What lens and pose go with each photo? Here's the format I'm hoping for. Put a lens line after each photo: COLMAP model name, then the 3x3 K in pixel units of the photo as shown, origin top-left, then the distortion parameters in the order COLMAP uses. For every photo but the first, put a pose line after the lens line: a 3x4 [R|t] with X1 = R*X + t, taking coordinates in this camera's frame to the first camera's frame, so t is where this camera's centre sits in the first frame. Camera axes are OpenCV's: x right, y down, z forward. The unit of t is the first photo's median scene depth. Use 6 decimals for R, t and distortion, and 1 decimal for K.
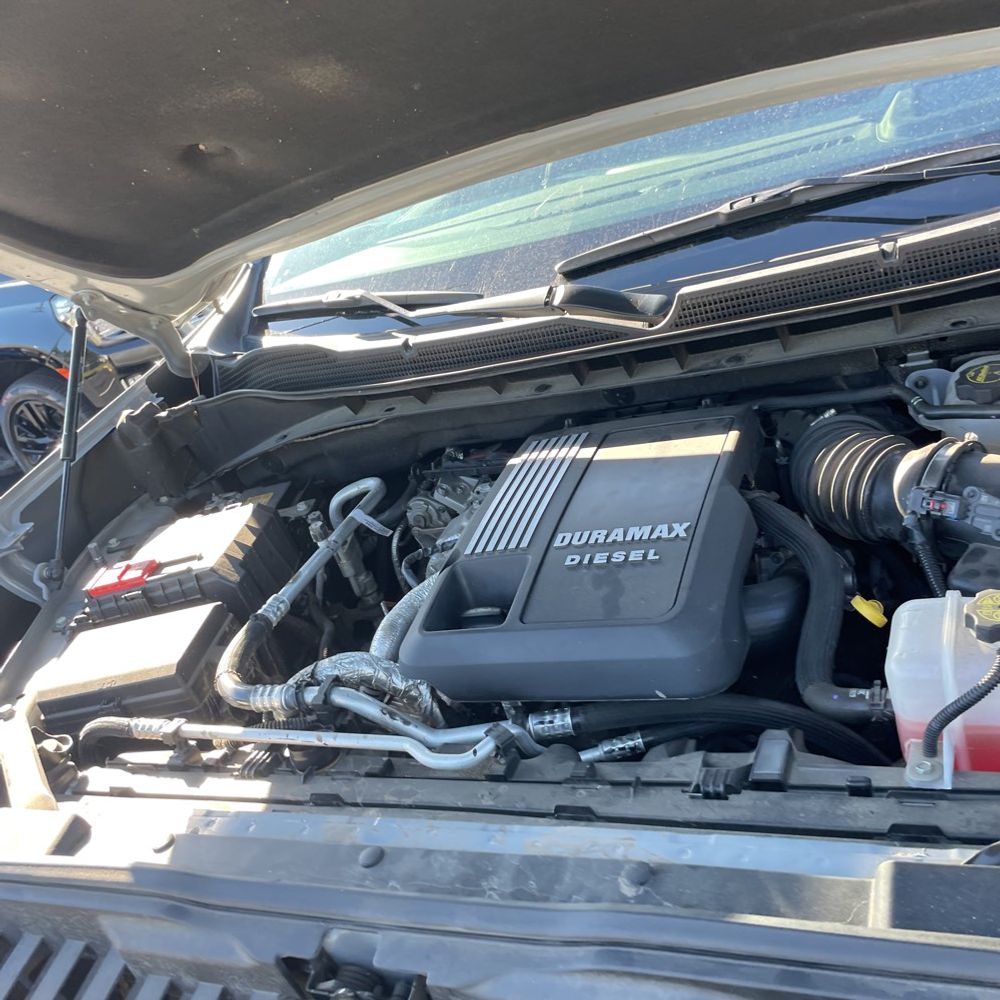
lens RADIAL K [[1038.5, 0, 503.4], [0, 1038.5, 488.1], [0, 0, 1]] dist [0.047754, -0.070630]
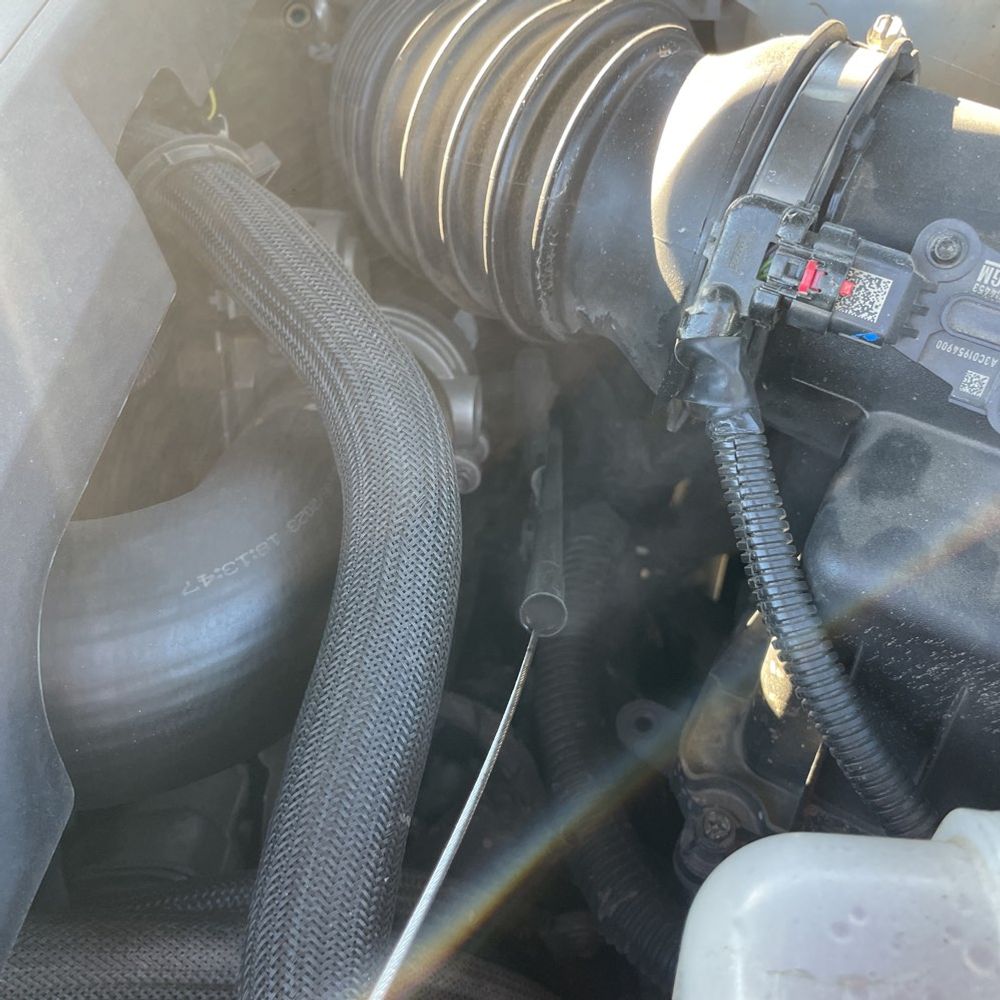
lens RADIAL K [[1042.2, 0, 546.3], [0, 1042.2, 498.6], [0, 0, 1]] dist [0.012924, -0.016597]
pose [[0.920292, -0.015507, 0.390925, 0.244878], [-0.118010, 0.941671, 0.315166, -0.005710], [-0.373010, -0.336178, 0.864782, 0.764971]]
